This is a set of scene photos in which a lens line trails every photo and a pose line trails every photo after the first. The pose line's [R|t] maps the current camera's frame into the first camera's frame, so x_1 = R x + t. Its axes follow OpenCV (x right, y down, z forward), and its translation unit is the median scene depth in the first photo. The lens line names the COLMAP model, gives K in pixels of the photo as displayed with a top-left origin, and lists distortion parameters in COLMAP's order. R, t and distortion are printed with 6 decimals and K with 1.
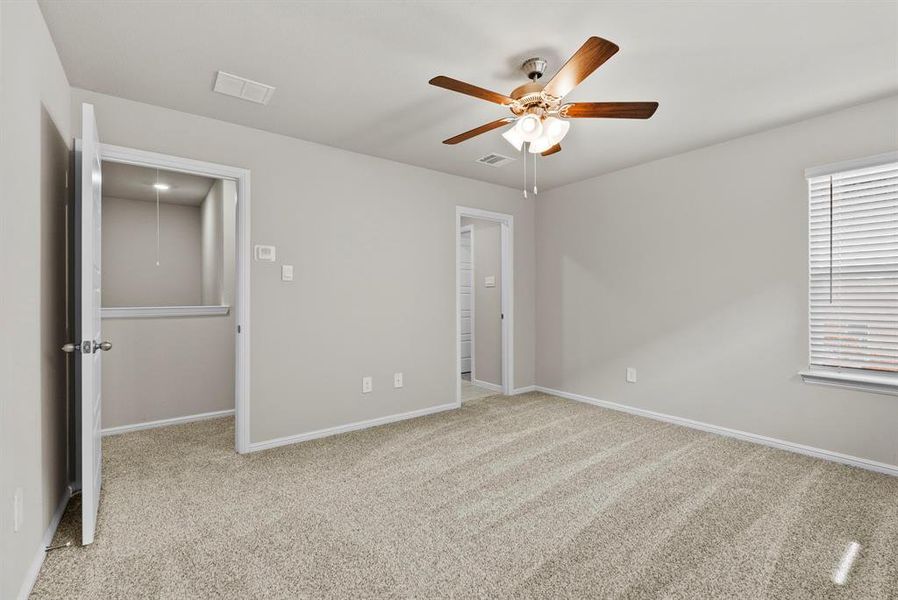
lens RADIAL K [[395.2, 0, 452.8], [0, 395.2, 301.1], [0, 0, 1]] dist [-0.001905, -0.000286]
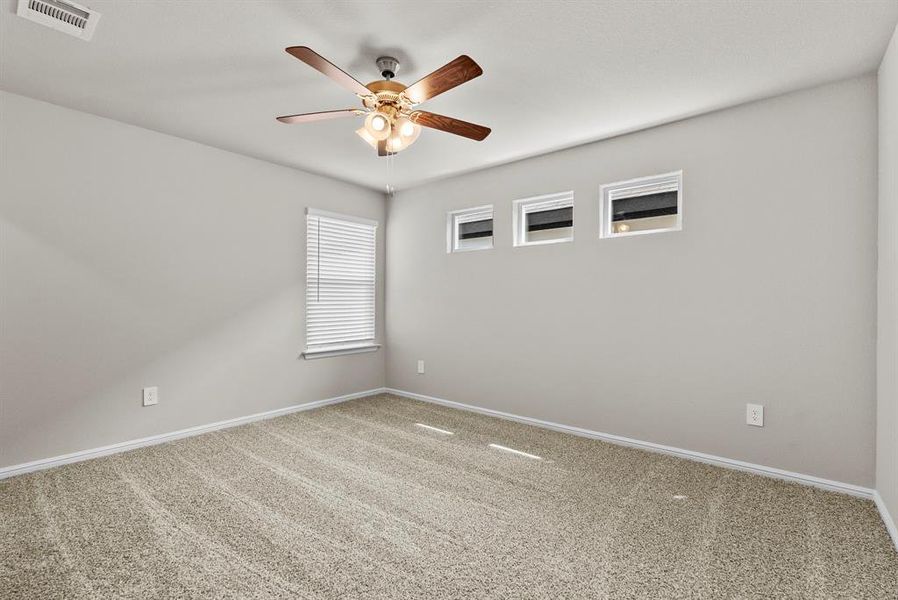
lens RADIAL K [[395.2, 0, 452.8], [0, 395.2, 301.1], [0, 0, 1]] dist [-0.001905, -0.000286]
pose [[-0.215881, -0.001233, 0.976419, -0.635933], [0.003197, 0.999993, 0.001969, -0.001480], [-0.976414, 0.003547, -0.215875, 0.840970]]
